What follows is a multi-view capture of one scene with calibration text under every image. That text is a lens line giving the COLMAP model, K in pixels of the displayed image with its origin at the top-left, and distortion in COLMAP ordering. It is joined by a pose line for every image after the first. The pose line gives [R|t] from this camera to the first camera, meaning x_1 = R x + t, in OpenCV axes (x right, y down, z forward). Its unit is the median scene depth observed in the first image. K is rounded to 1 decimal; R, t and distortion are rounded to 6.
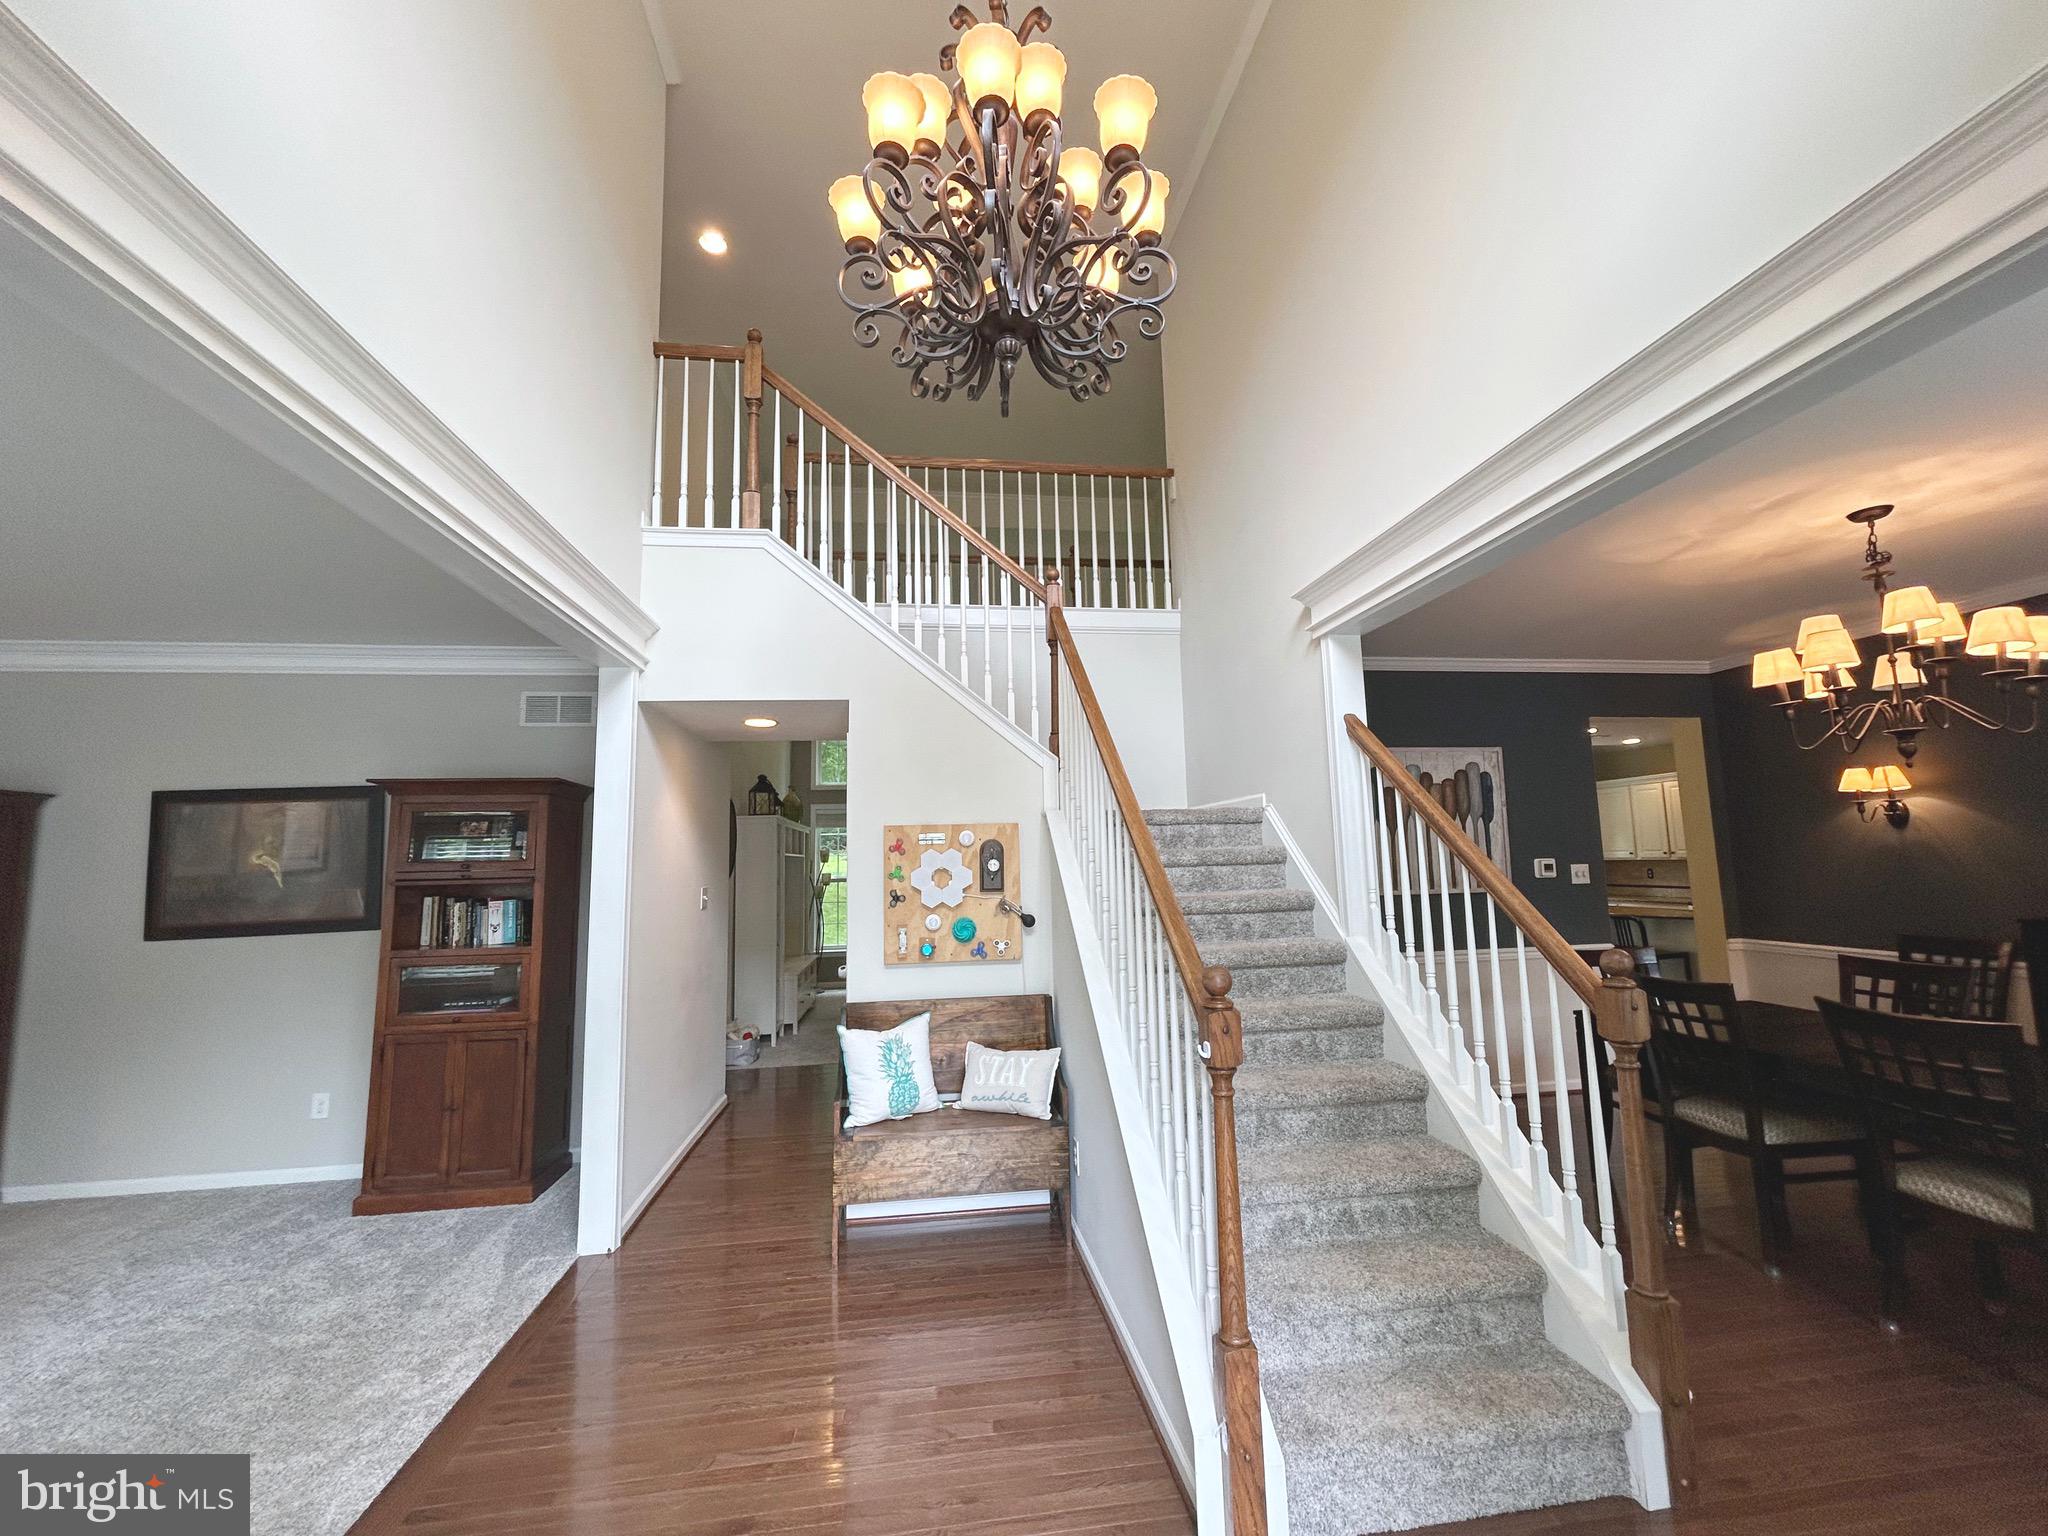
lens RADIAL K [[827.5, 0, 1019.3], [0, 827.5, 764.5], [0, 0, 1]] dist [-0.002358, -0.000317]
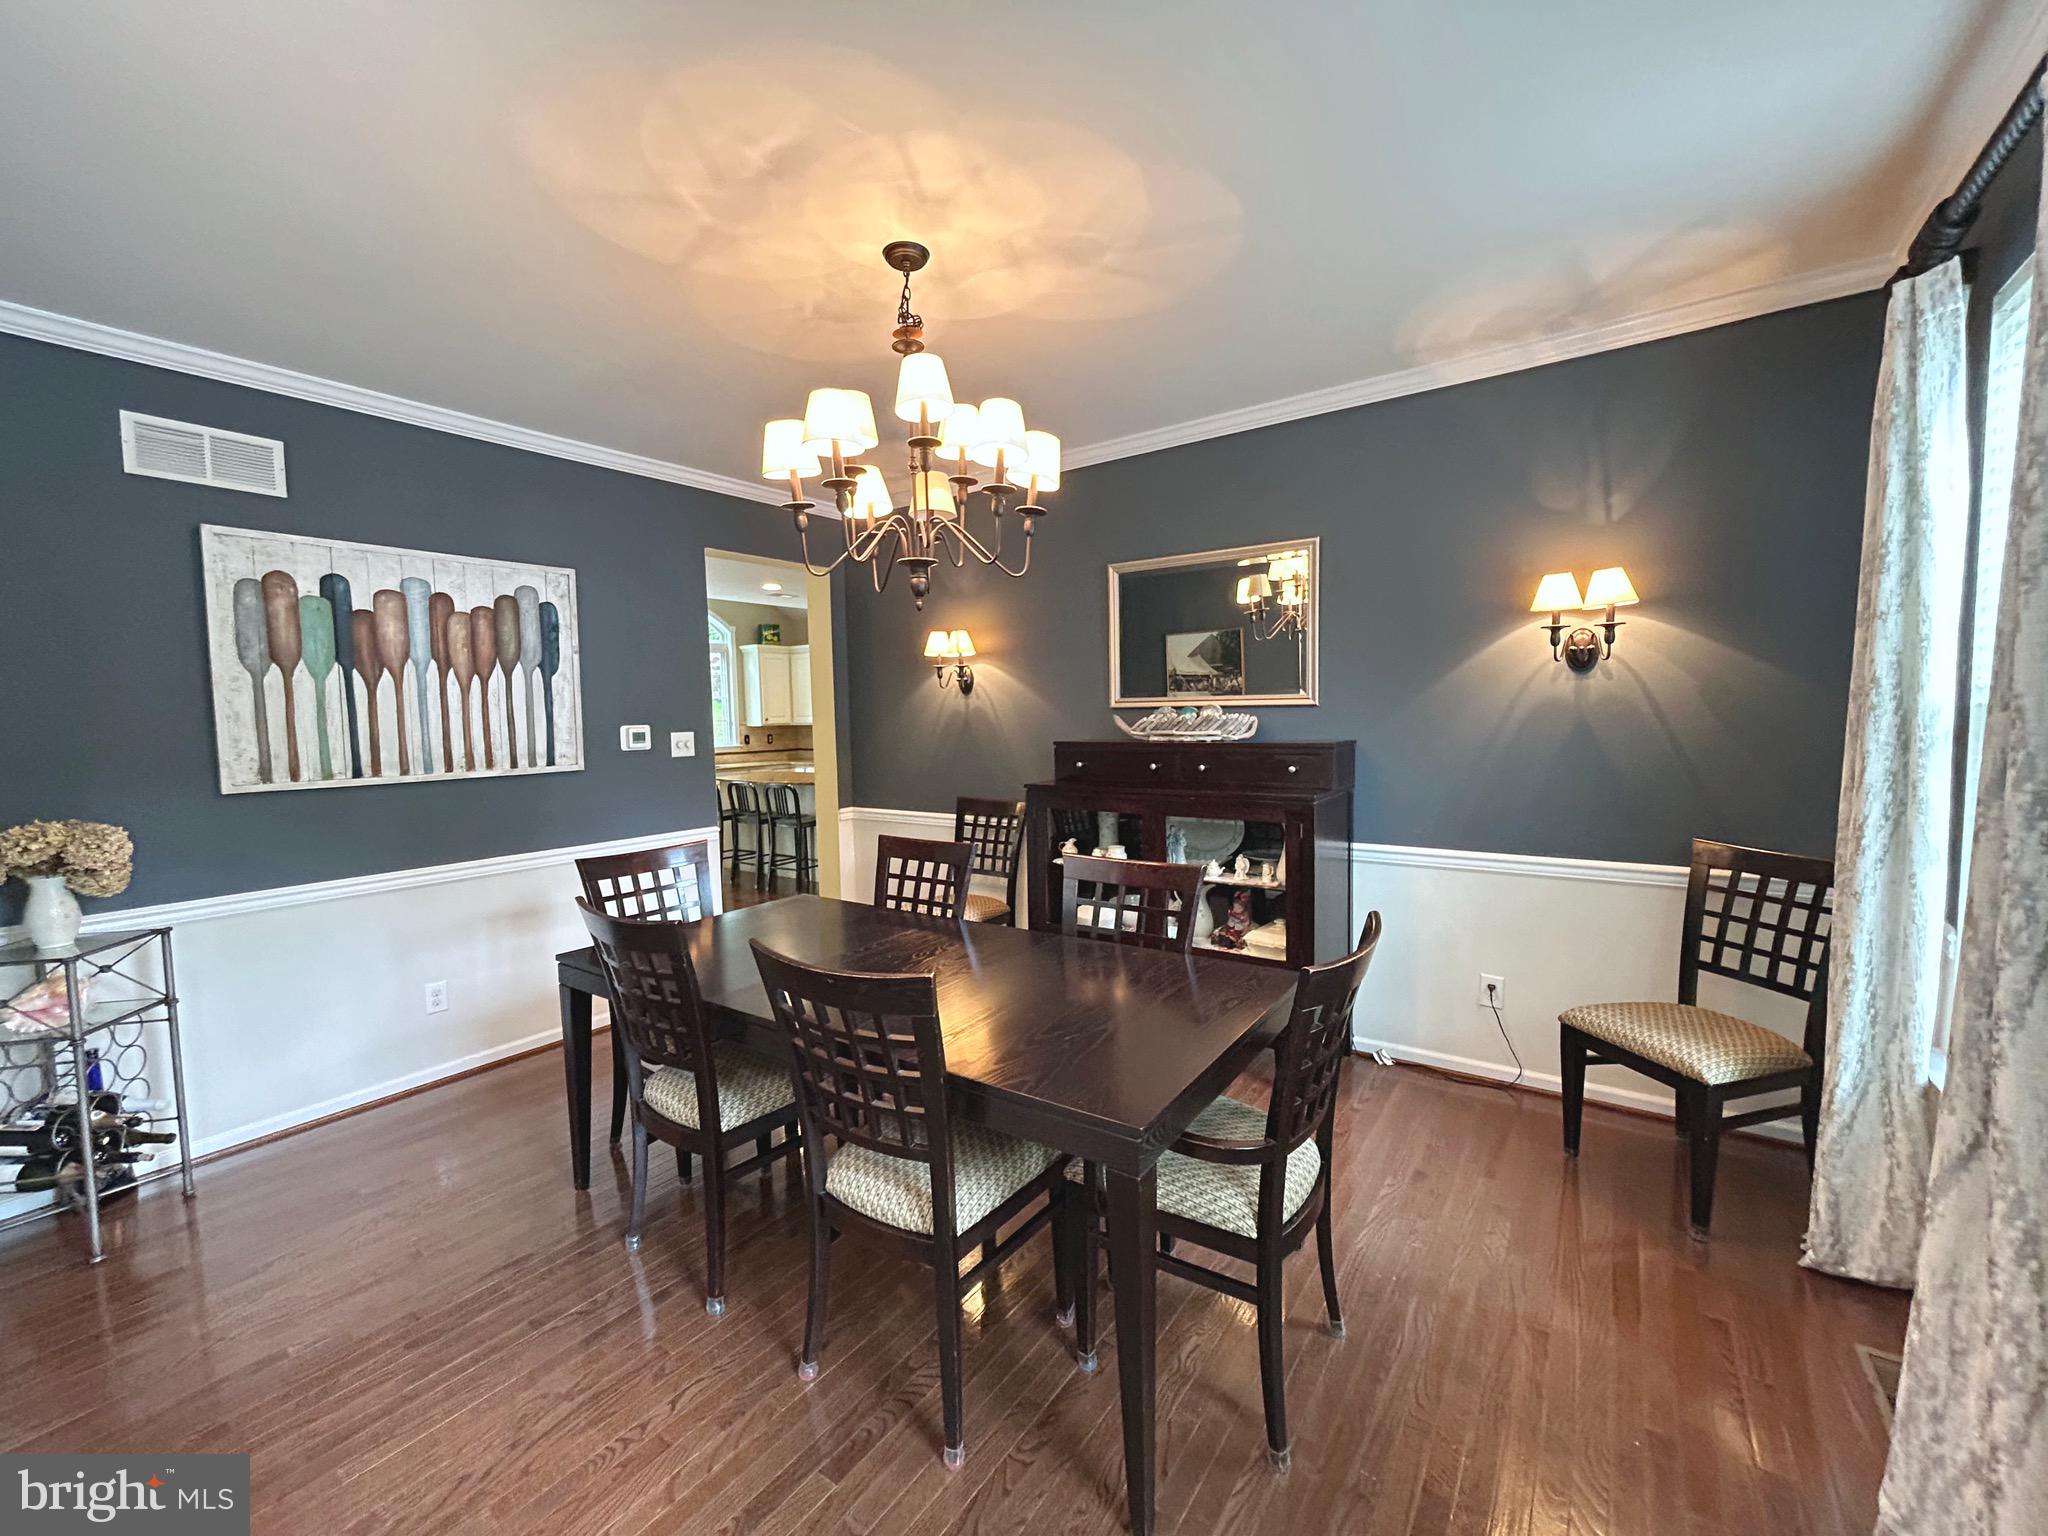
lens RADIAL K [[827.5, 0, 1031.2], [0, 827.5, 772.4], [0, 0, 1]] dist [-0.002358, -0.000317]
pose [[0.685902, -0.045903, 0.726244, 0.380978], [-0.079633, 0.987280, 0.137611, 0.025547], [-0.723323, -0.152221, 0.673522, 0.246026]]
